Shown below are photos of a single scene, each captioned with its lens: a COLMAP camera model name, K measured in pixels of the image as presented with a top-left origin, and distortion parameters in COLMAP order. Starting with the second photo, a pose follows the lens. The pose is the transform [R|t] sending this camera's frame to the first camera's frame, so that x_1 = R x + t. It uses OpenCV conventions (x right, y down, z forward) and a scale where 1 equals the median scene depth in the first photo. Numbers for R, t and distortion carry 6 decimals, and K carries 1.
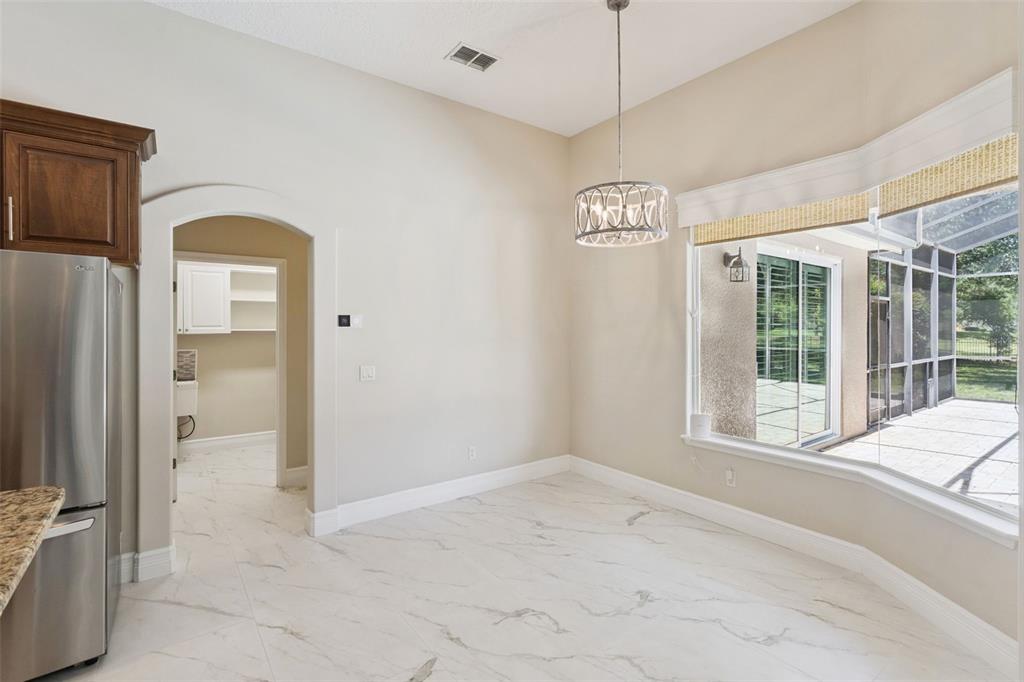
lens RADIAL K [[466.0, 0, 510.3], [0, 466.0, 336.5], [0, 0, 1]] dist [-0.000820, 0.000132]
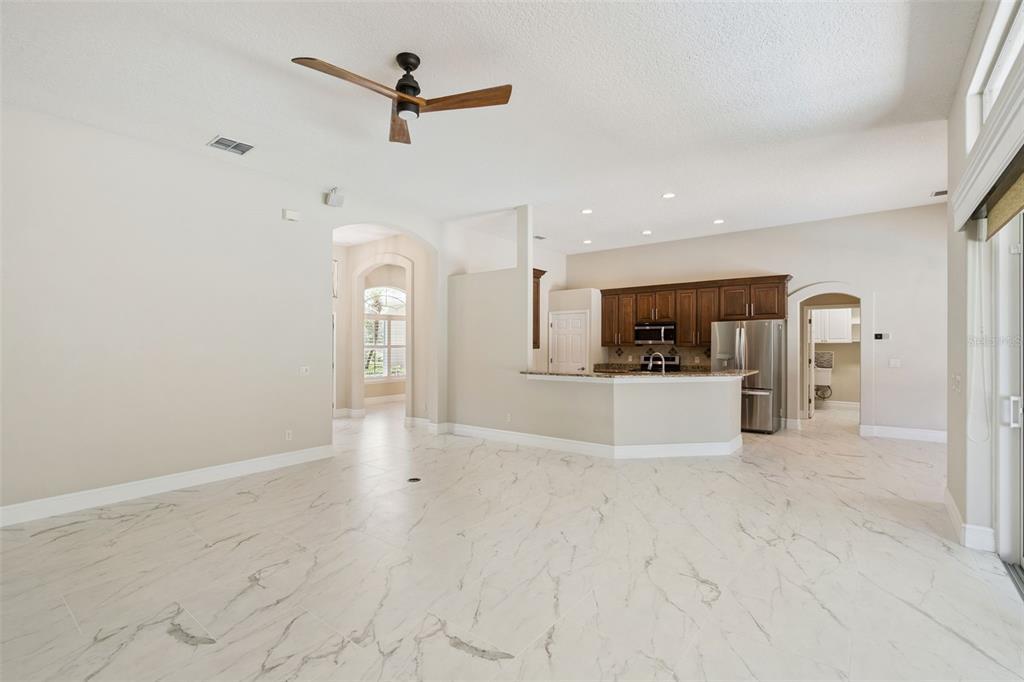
lens RADIAL K [[466.0, 0, 510.3], [0, 466.0, 336.5], [0, 0, 1]] dist [-0.000820, 0.000132]
pose [[0.259751, -0.017944, -0.965509, 1.546547], [-0.000764, 0.999823, -0.018788, 0.007383], [0.965675, 0.005618, 0.259692, -1.403203]]
